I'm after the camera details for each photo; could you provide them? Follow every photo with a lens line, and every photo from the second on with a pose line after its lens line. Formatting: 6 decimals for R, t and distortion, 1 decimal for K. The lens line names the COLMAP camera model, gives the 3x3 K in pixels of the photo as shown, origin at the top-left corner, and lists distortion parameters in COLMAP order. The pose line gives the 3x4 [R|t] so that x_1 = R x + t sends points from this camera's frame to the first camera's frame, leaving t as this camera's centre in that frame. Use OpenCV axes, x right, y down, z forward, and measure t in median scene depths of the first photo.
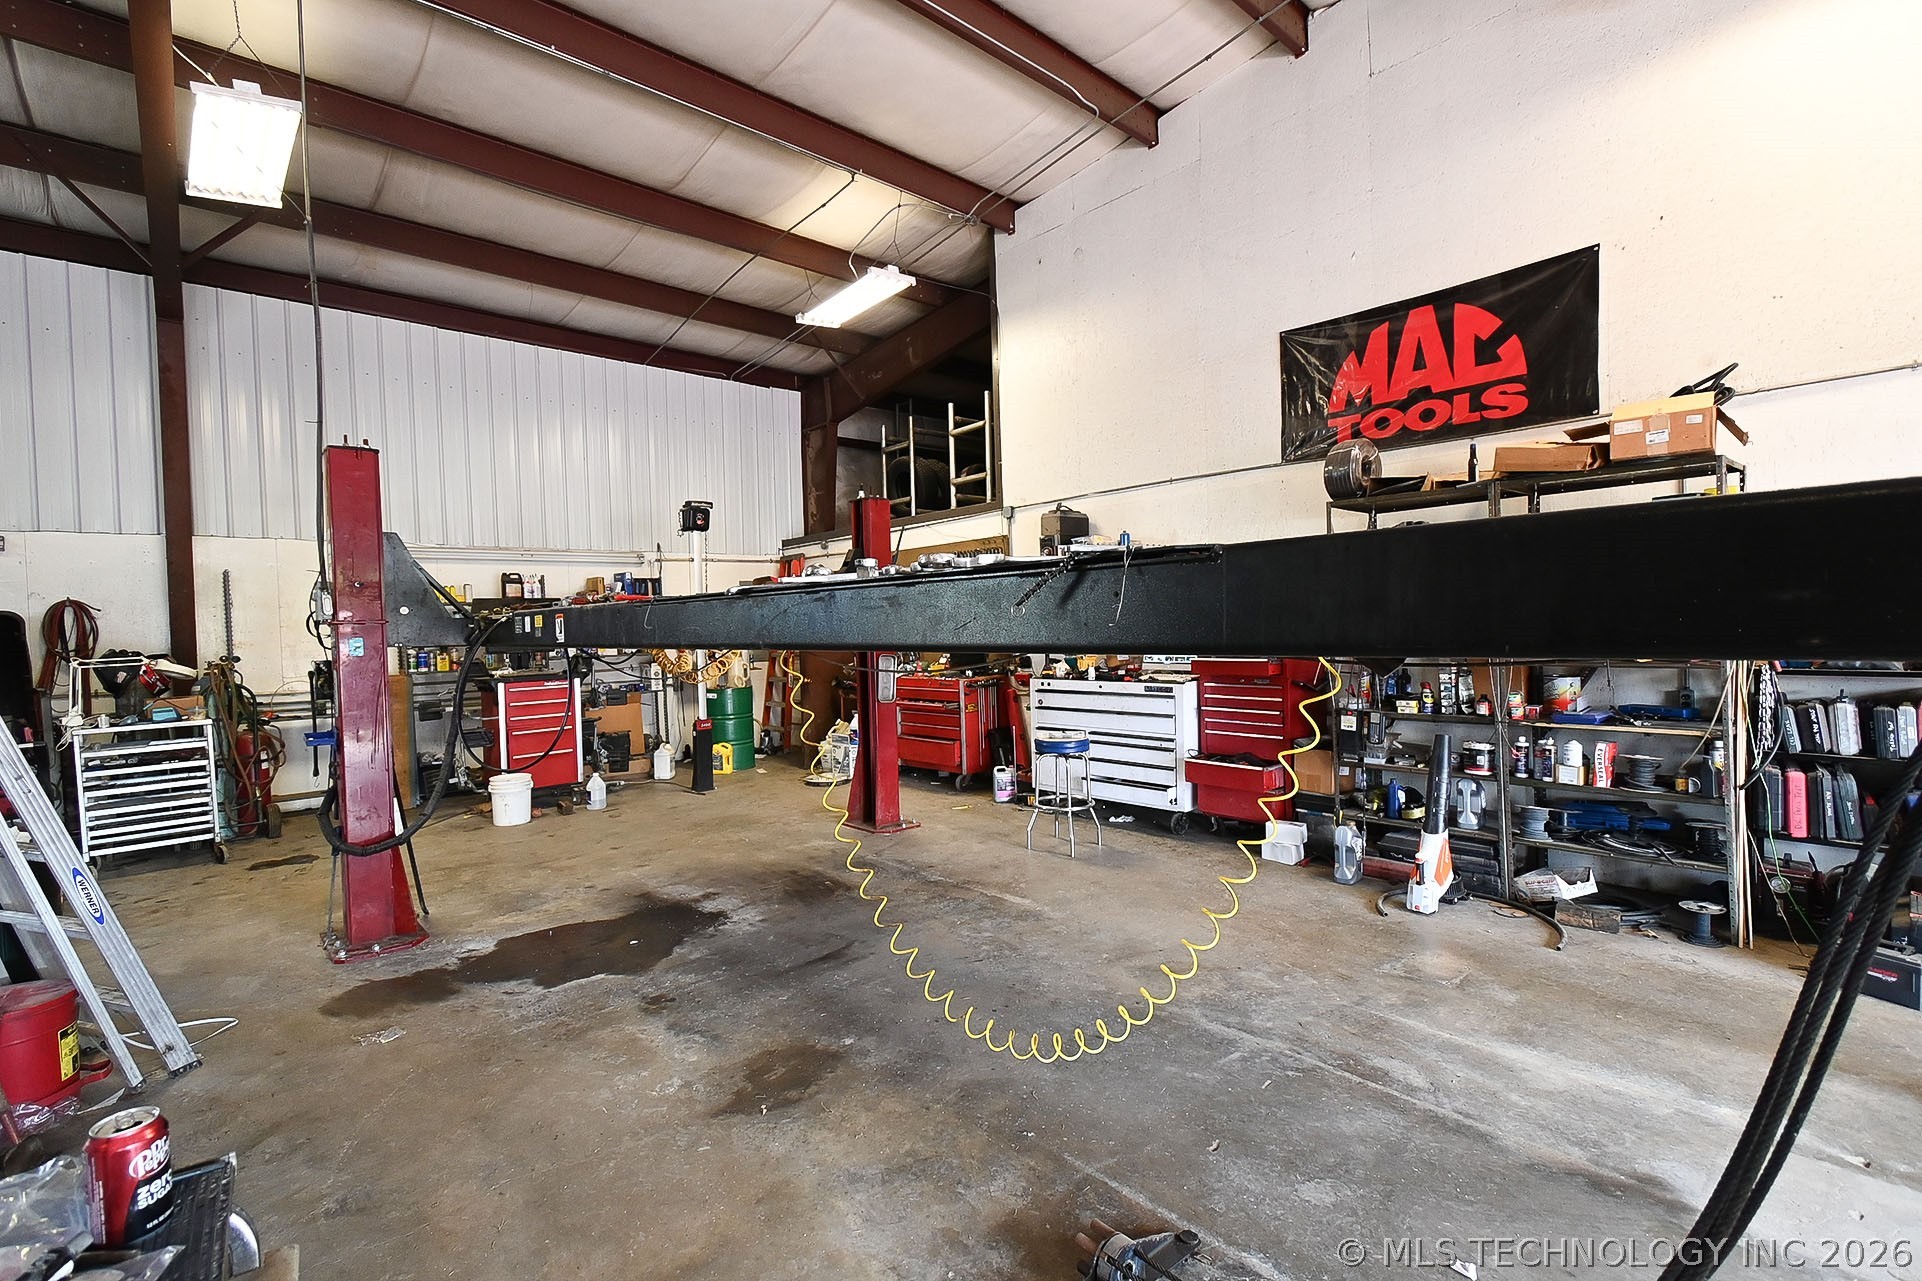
lens RADIAL K [[857.4, 0, 970.5], [0, 857.4, 640.8], [0, 0, 1]] dist [0.014280, -0.006244]
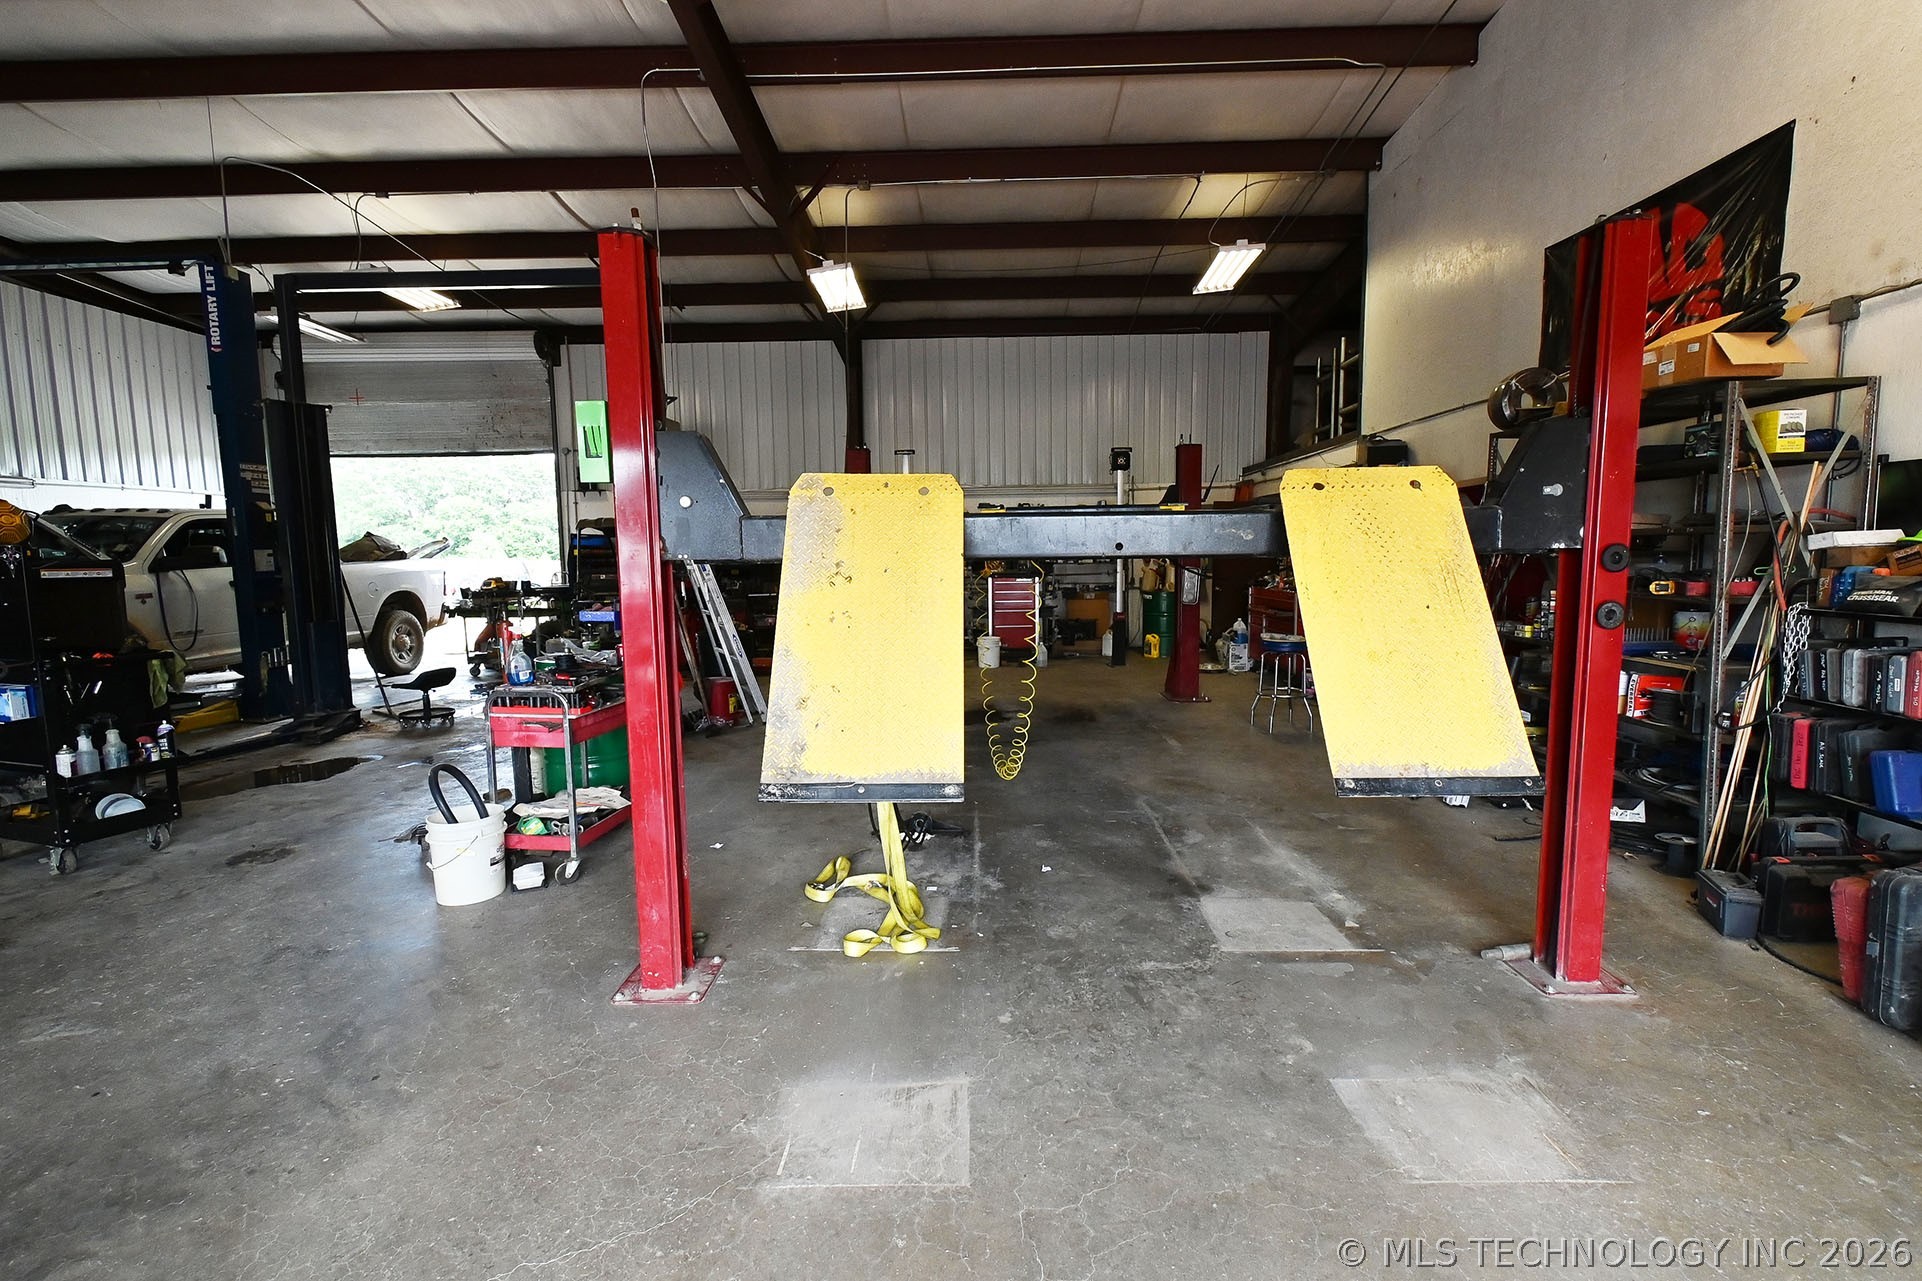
lens RADIAL K [[857.4, 0, 970.5], [0, 857.4, 640.8], [0, 0, 1]] dist [0.014280, -0.006244]
pose [[0.730918, 0.091108, -0.676356, 0.675251], [-0.021108, 0.993593, 0.111030, -0.012422], [0.682138, -0.066877, 0.728158, -0.216939]]
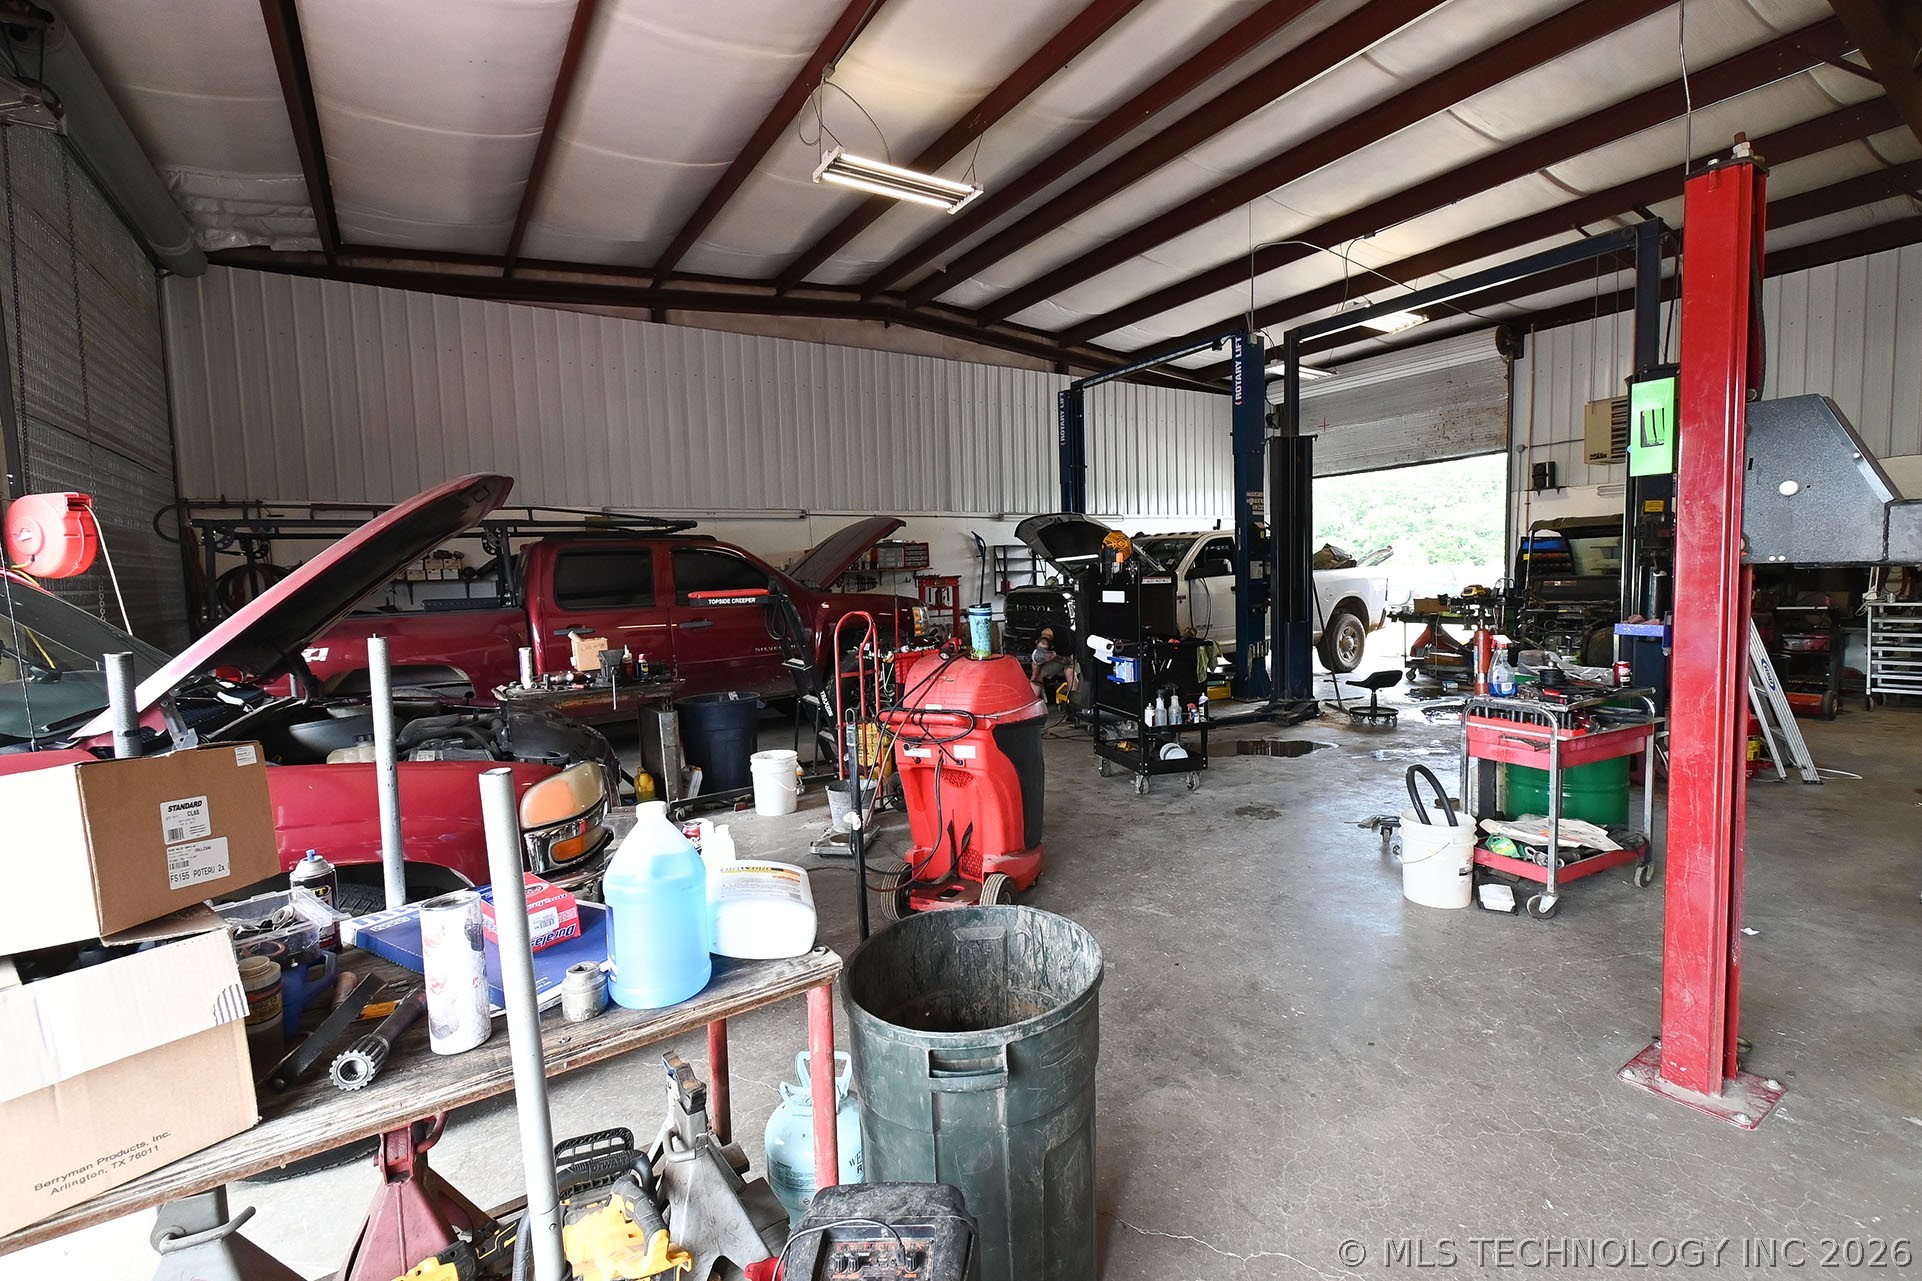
lens RADIAL K [[857.4, 0, 970.5], [0, 857.4, 640.8], [0, 0, 1]] dist [0.014280, -0.006244]
pose [[-0.152861, 0.107371, -0.982398, 0.652369], [0.016871, 0.994219, 0.106038, -0.012751], [0.988104, -0.000365, -0.153788, -0.271777]]
